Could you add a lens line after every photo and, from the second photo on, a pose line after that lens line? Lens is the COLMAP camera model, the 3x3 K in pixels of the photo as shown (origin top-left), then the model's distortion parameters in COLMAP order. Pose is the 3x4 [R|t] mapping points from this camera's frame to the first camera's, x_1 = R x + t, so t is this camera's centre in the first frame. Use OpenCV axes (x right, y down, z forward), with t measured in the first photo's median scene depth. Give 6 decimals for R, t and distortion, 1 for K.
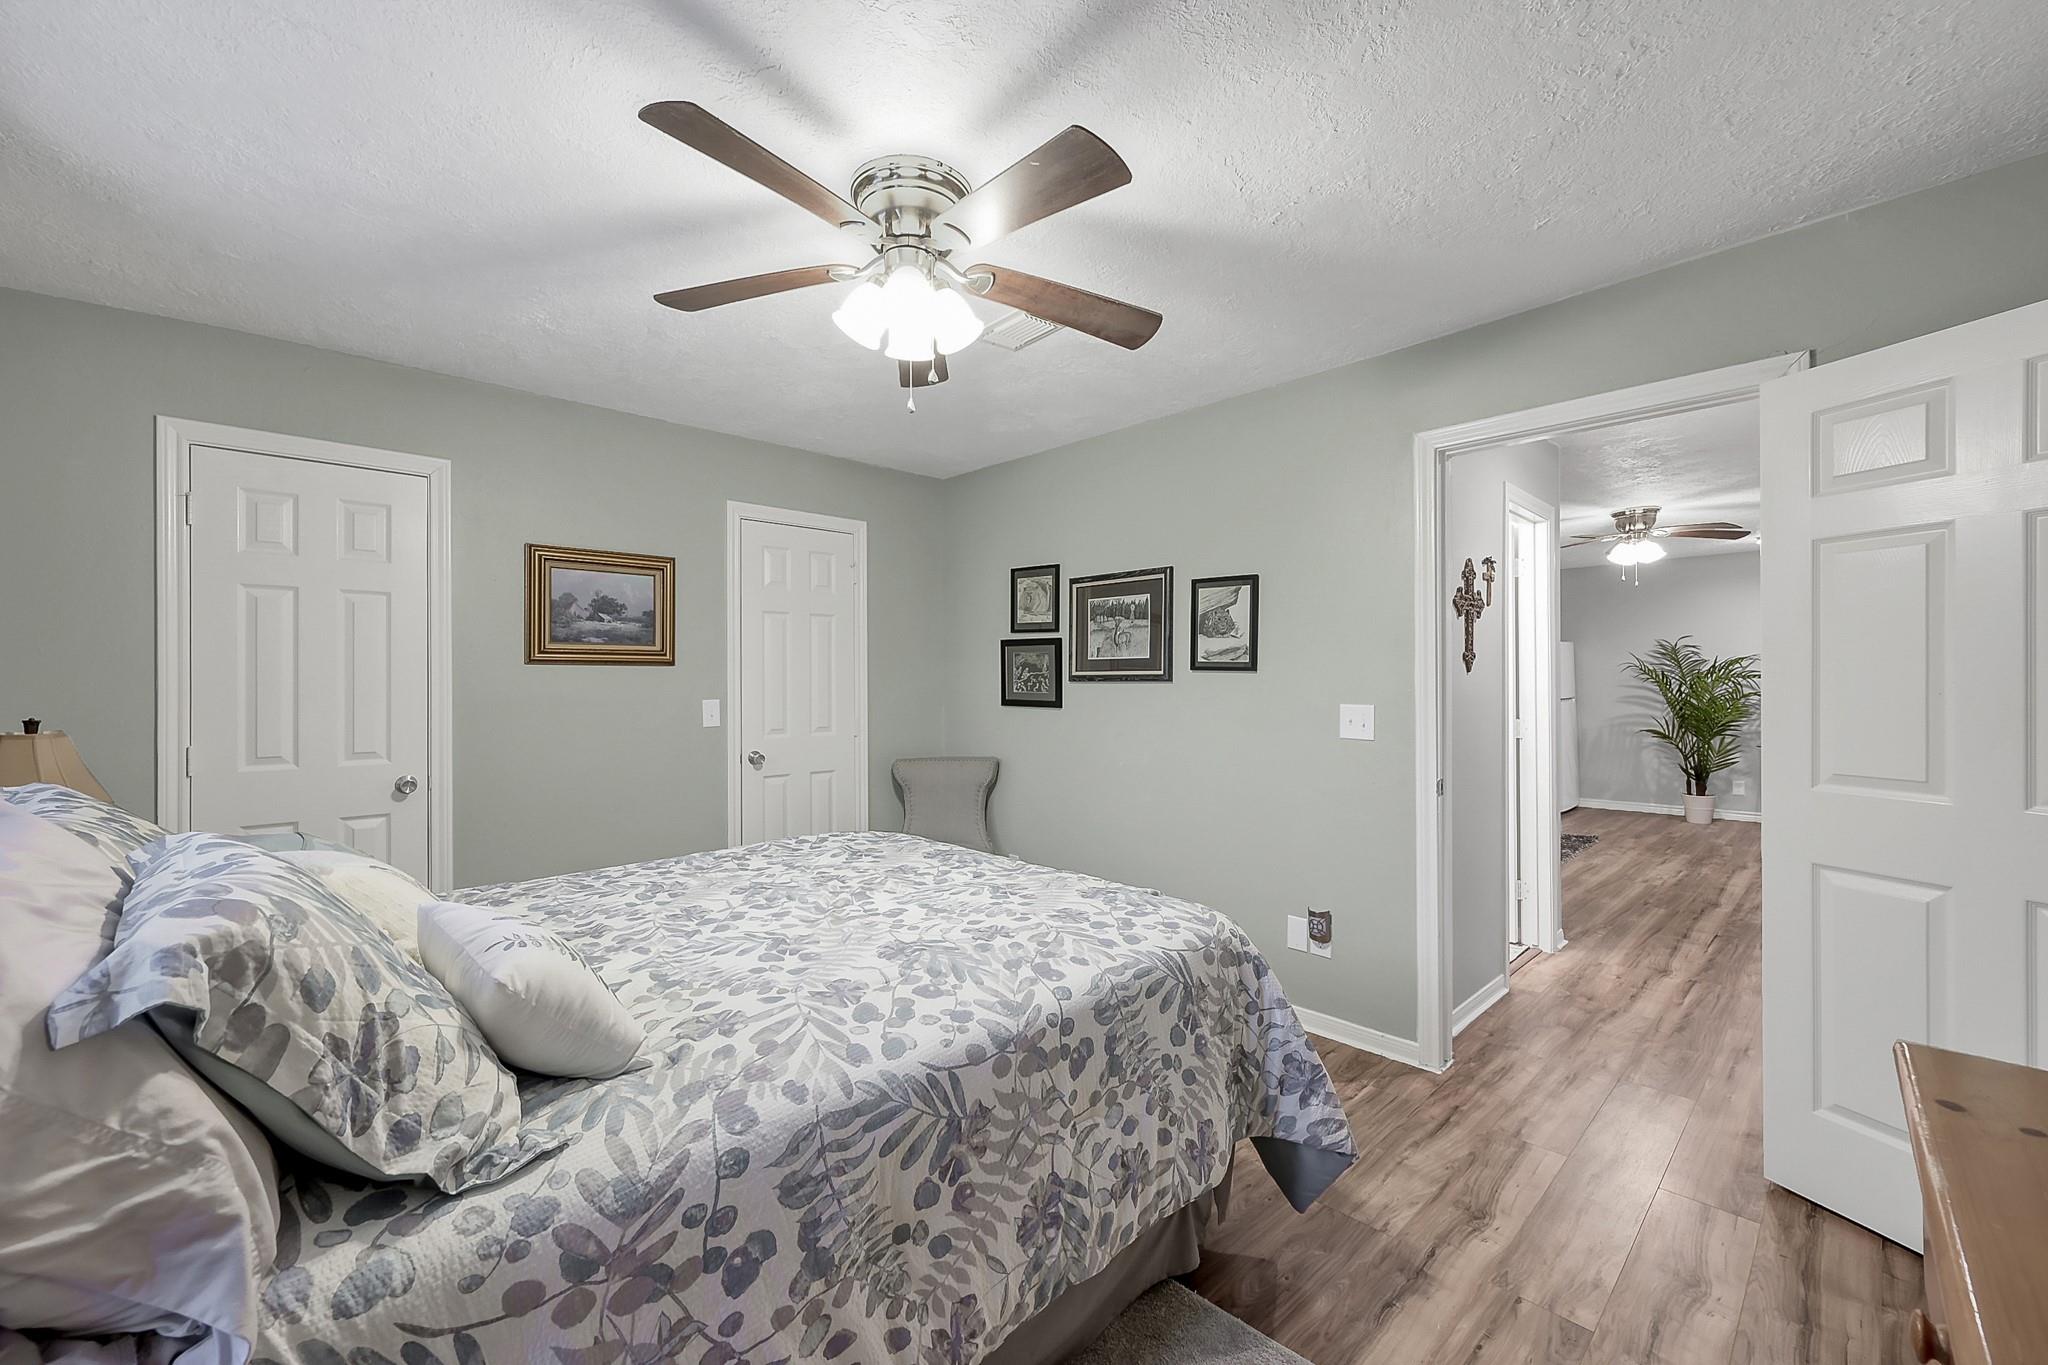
lens RADIAL K [[819.3, 0, 1024.9], [0, 819.3, 680.3], [0, 0, 1]] dist [0.001538, 0.000104]
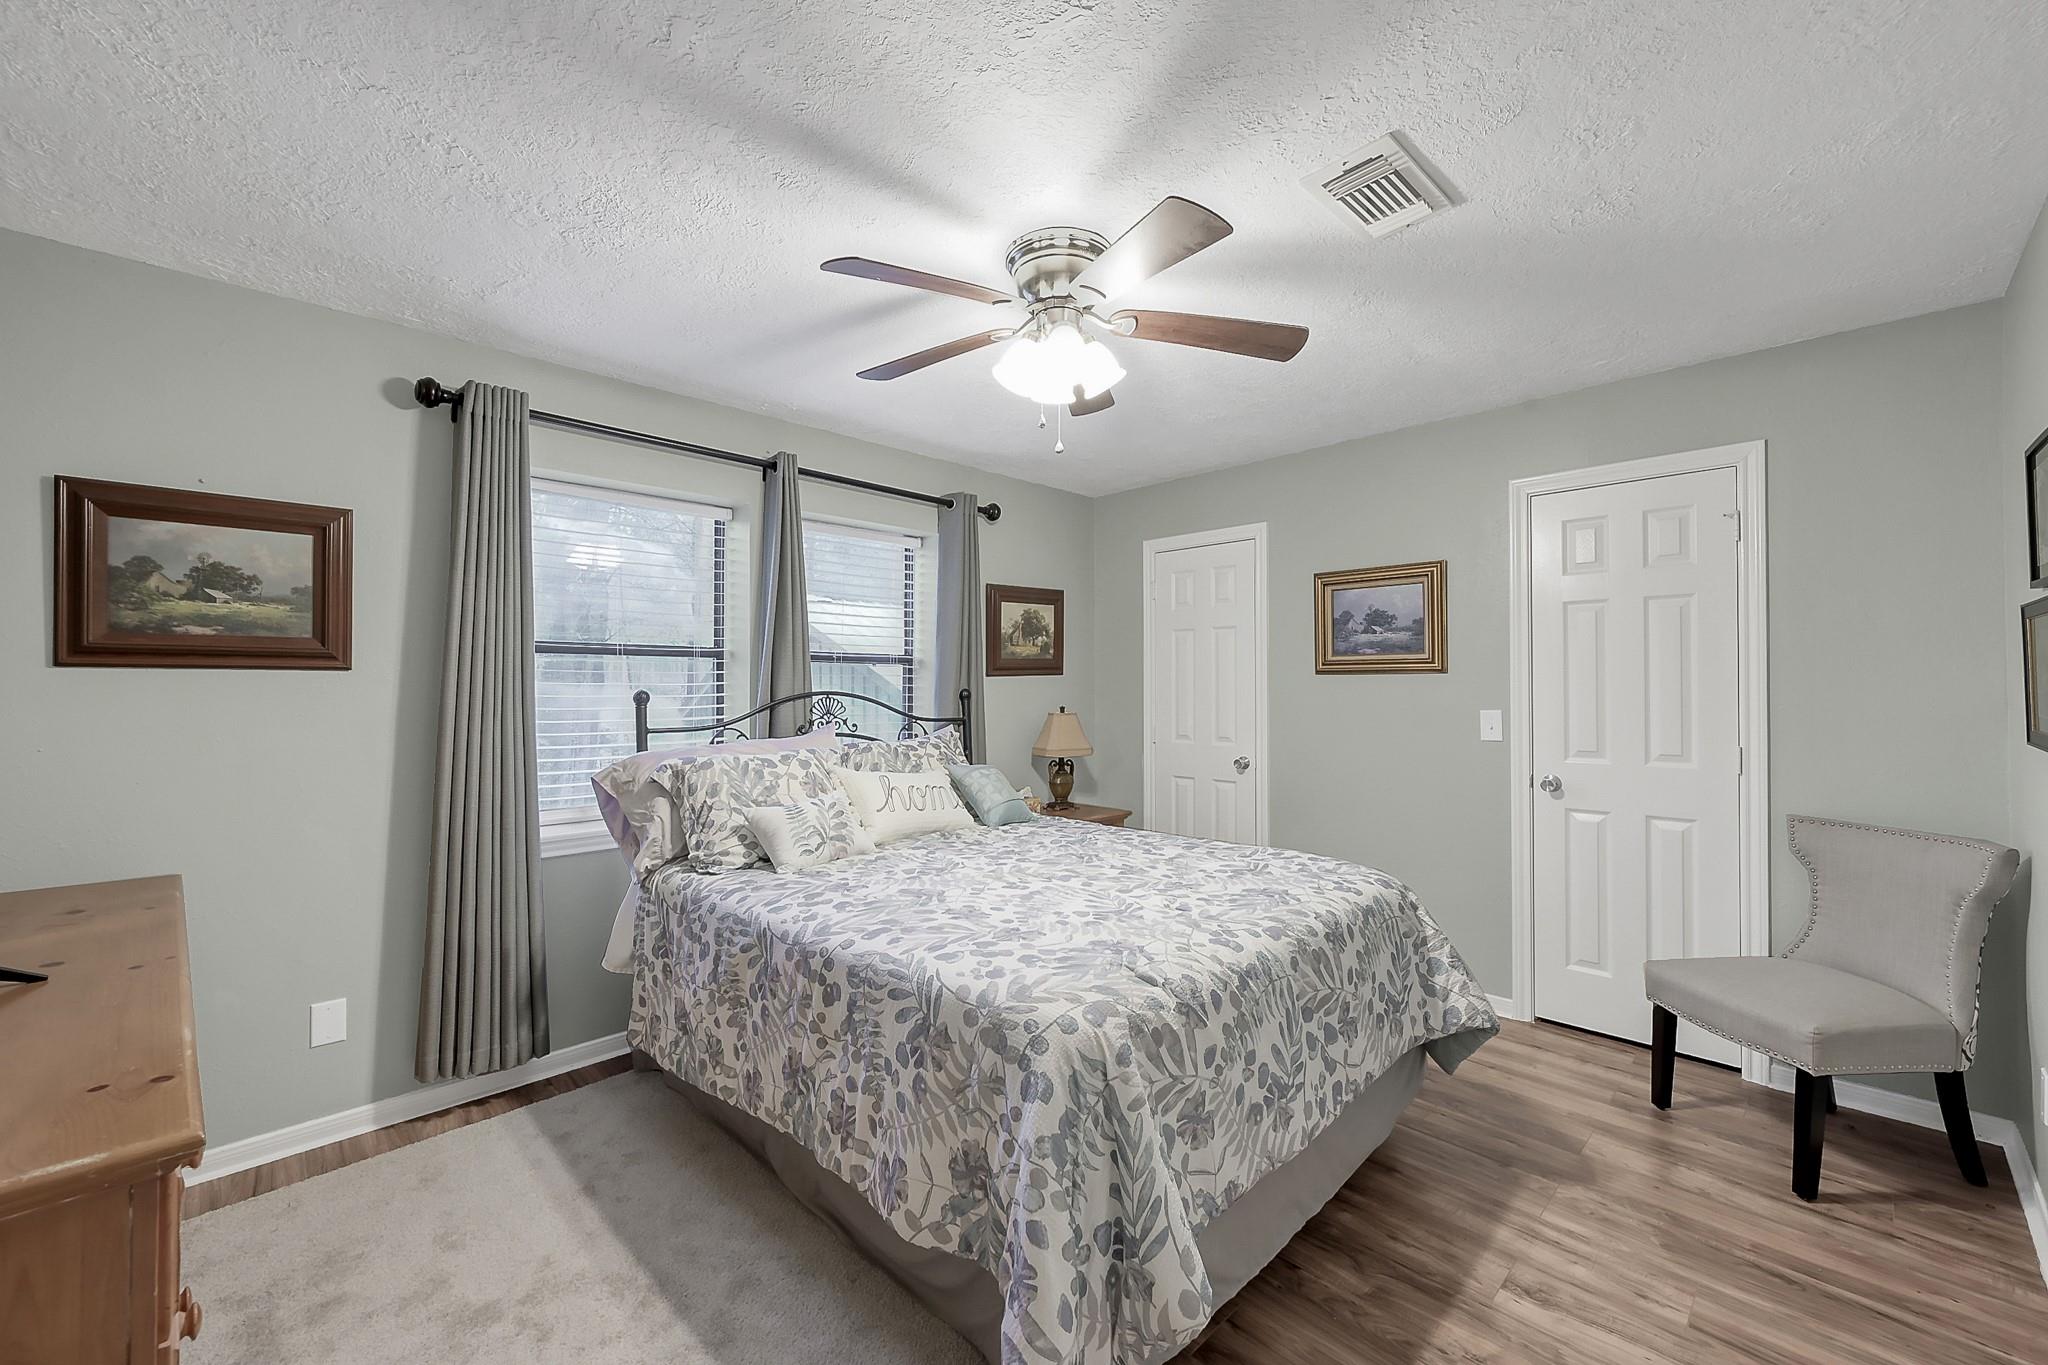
lens RADIAL K [[819.3, 0, 1024.9], [0, 819.3, 680.3], [0, 0, 1]] dist [0.001538, 0.000104]
pose [[0.014970, -0.004152, -0.999879, 0.899792], [0.002910, 0.999987, -0.004109, -0.011996], [0.999884, -0.002848, 0.014982, 0.861909]]
